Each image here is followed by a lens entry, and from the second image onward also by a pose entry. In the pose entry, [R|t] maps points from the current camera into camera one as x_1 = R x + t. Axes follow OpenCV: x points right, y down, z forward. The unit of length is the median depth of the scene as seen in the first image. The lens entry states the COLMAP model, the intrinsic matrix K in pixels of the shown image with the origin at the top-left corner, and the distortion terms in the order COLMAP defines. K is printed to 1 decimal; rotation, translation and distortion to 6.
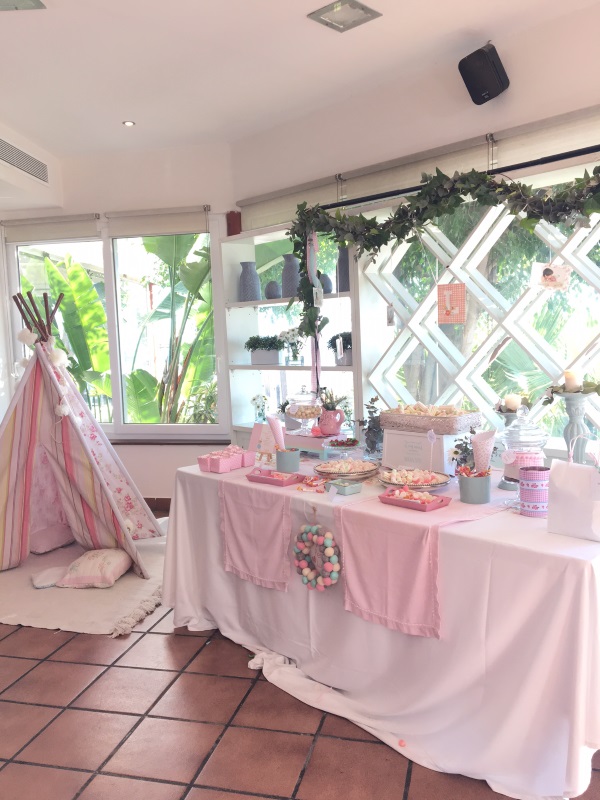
lens RADIAL K [[695.2, 0, 300.0], [0, 695.2, 400.0], [0, 0, 1]] dist [0.015403, 0.002072]
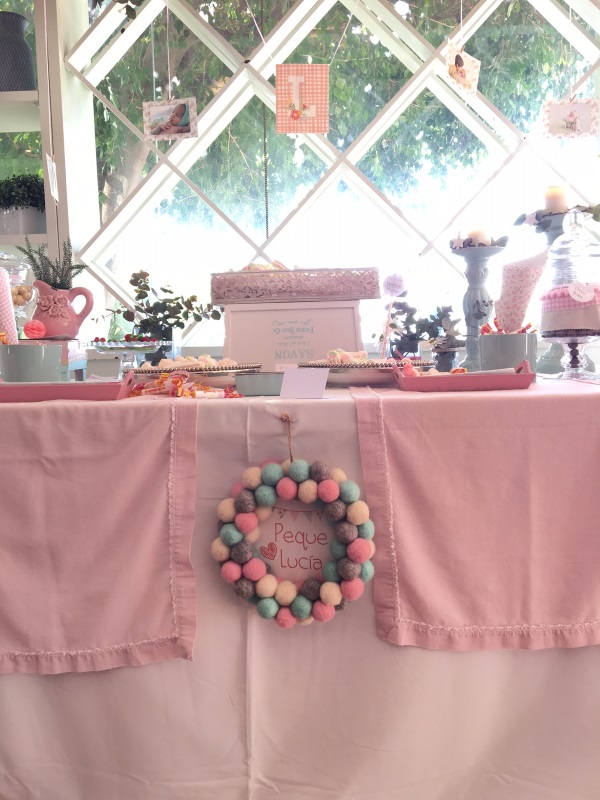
lens RADIAL K [[695.2, 0, 300.0], [0, 695.2, 400.0], [0, 0, 1]] dist [0.015403, 0.002072]
pose [[0.700140, -0.033804, 0.713205, -0.247195], [0.071675, 0.997160, -0.023099, 0.149496], [-0.710399, 0.067292, 0.700575, 0.689103]]
